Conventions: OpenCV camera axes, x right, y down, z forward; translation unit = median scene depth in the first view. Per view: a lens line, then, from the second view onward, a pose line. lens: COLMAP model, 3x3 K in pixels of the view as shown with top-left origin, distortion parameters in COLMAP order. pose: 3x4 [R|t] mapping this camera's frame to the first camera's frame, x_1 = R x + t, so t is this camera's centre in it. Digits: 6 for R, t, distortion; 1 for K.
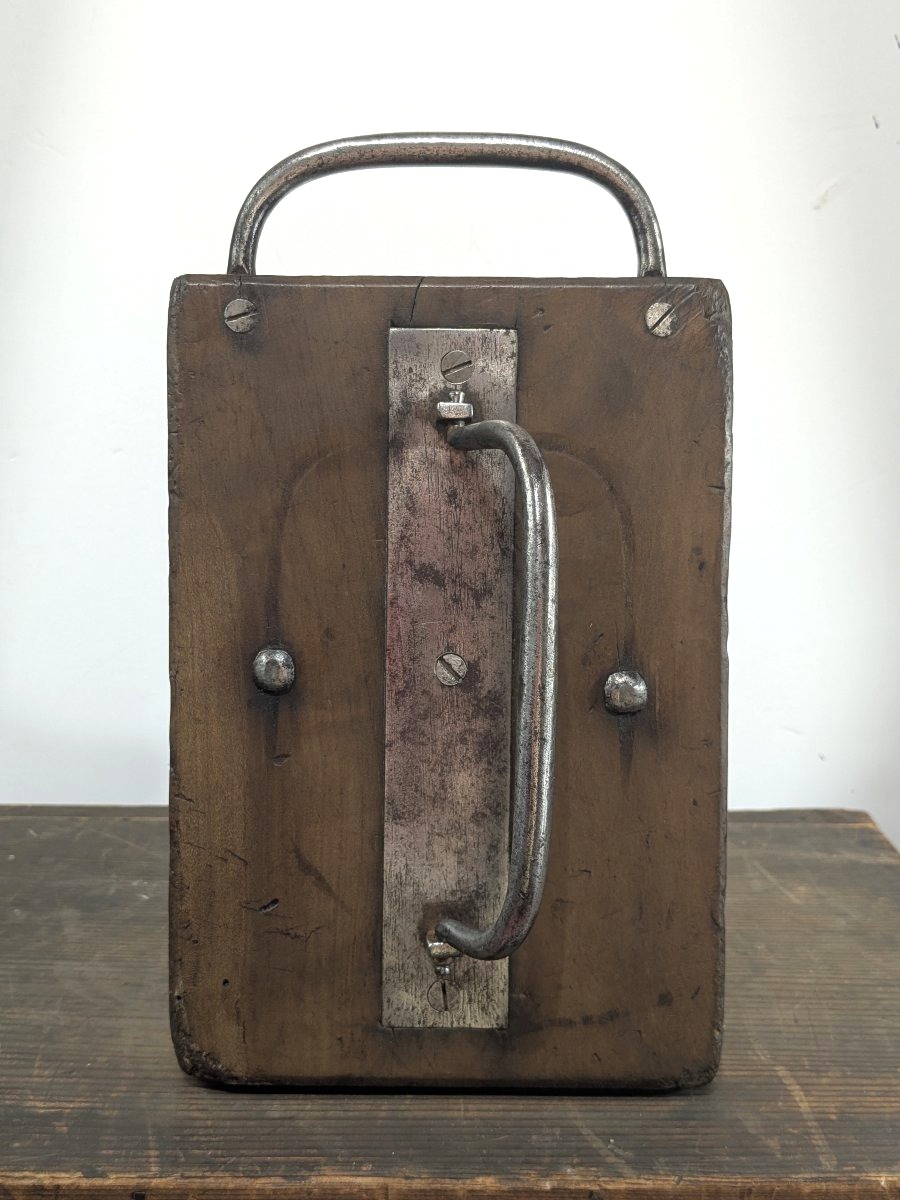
lens RADIAL K [[1713.2, 0, 450.8], [0, 1713.2, 606.1], [0, 0, 1]] dist [-0.018907, 0.000000]
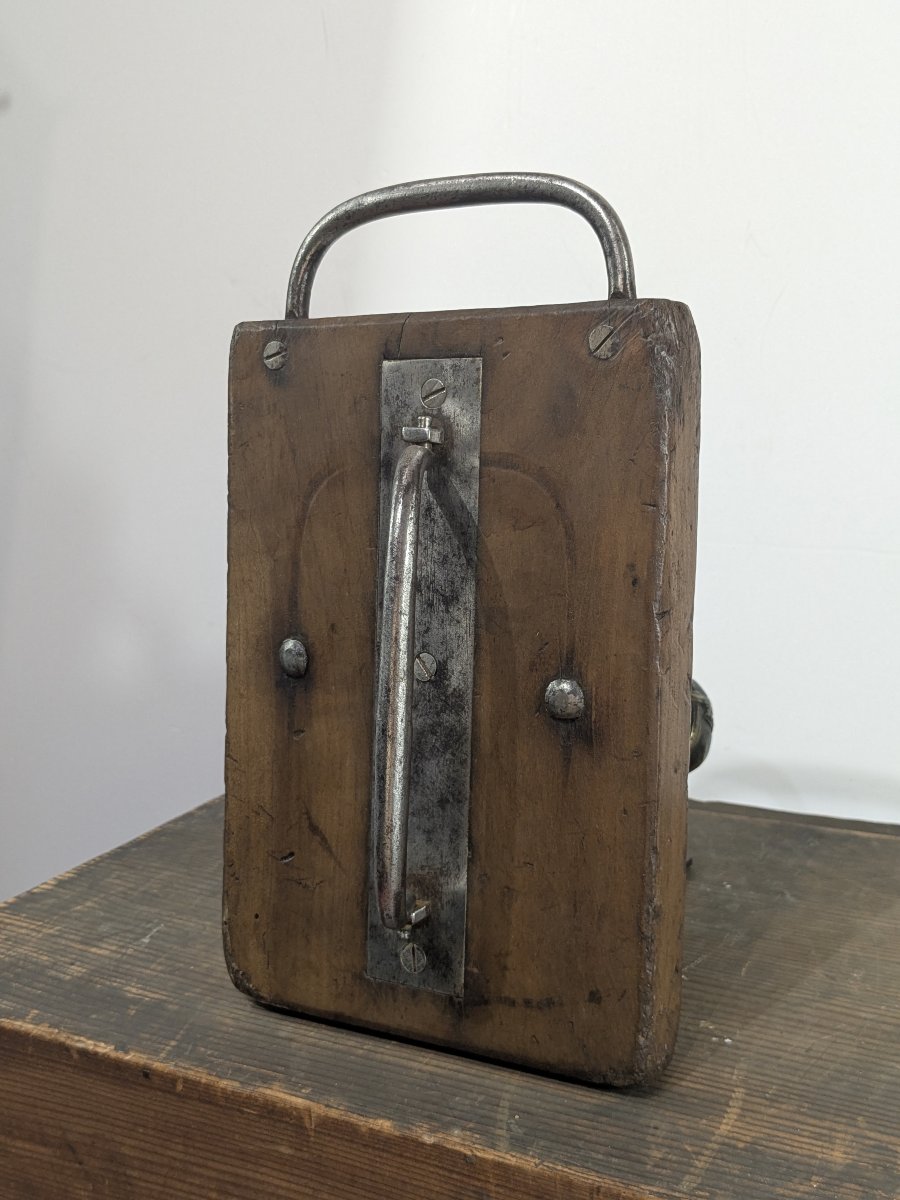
lens RADIAL K [[1713.2, 0, 451.9], [0, 1713.2, 595.8], [0, 0, 1]] dist [-0.018907, 0.000000]
pose [[0.823841, 0.042572, -0.565219, 0.638386], [-0.032205, 0.999080, 0.028311, -0.040756], [0.565905, -0.005121, 0.824455, 0.095455]]
